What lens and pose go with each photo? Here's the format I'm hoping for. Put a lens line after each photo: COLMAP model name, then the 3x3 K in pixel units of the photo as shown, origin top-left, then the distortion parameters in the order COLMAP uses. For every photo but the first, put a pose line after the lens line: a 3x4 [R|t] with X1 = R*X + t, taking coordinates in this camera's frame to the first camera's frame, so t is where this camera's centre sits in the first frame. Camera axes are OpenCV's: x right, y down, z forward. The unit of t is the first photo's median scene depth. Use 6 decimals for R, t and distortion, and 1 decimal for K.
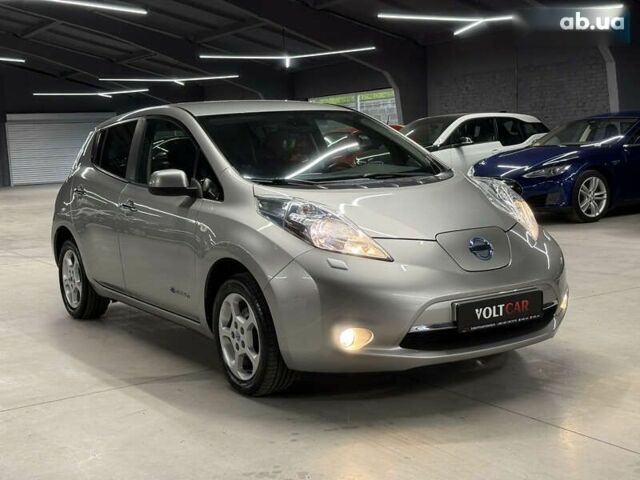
lens RADIAL K [[910.3, 0, 314.8], [0, 910.3, 242.2], [0, 0, 1]] dist [0.108939, 0.000000]
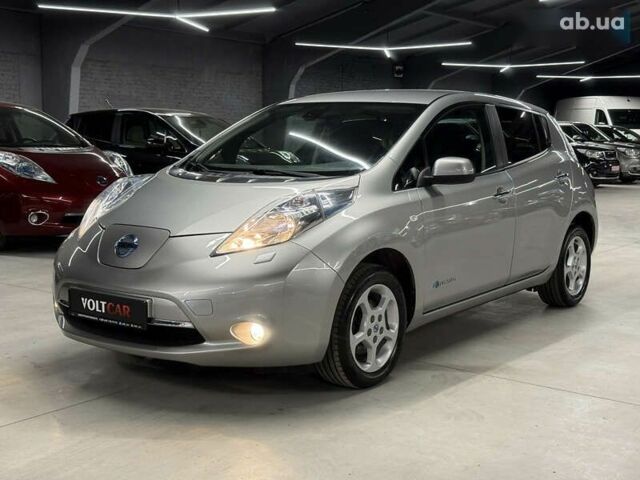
lens RADIAL K [[910.3, 0, 325.3], [0, 910.3, 235.8], [0, 0, 1]] dist [0.108939, 0.000000]
pose [[0.358053, 0.160719, -0.919765, 1.167850], [-0.138365, 0.983331, 0.117962, -0.150913], [0.923392, 0.085027, 0.374322, 0.811159]]
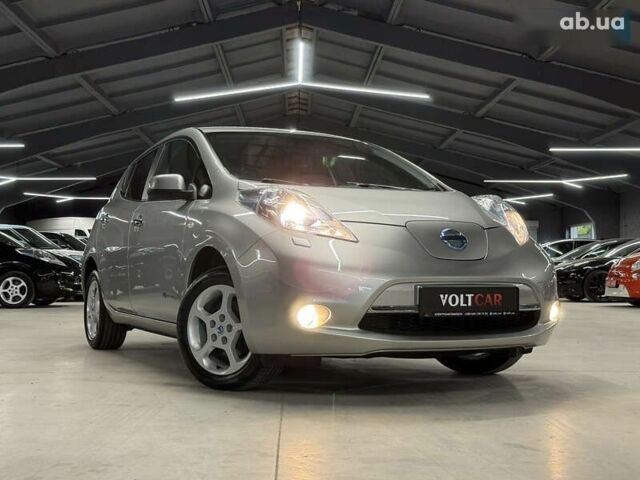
lens RADIAL K [[910.3, 0, 319.4], [0, 910.3, 241.2], [0, 0, 1]] dist [0.108939, 0.000000]
pose [[0.992875, 0.040793, -0.111960, 0.146541], [-0.057072, 0.987594, -0.146292, 0.156907], [0.104604, 0.151639, 0.982885, 0.030567]]
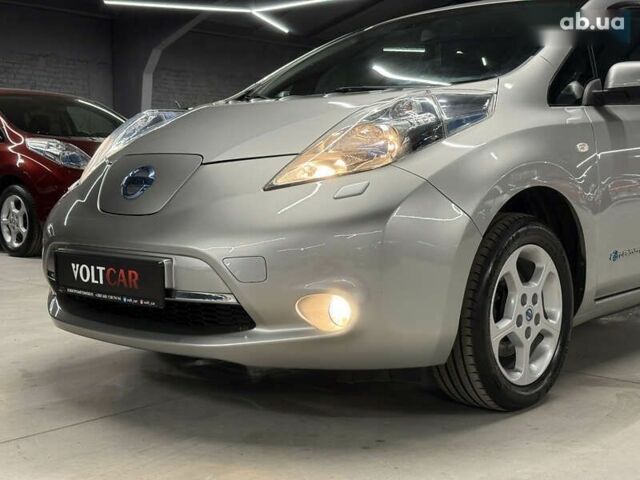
lens RADIAL K [[910.3, 0, 314.4], [0, 910.3, 238.6], [0, 0, 1]] dist [0.108939, 0.000000]
pose [[0.259422, 0.120105, -0.958267, 0.830773], [-0.119530, 0.988601, 0.091548, -0.027772], [0.958339, 0.090792, 0.270821, 0.932789]]
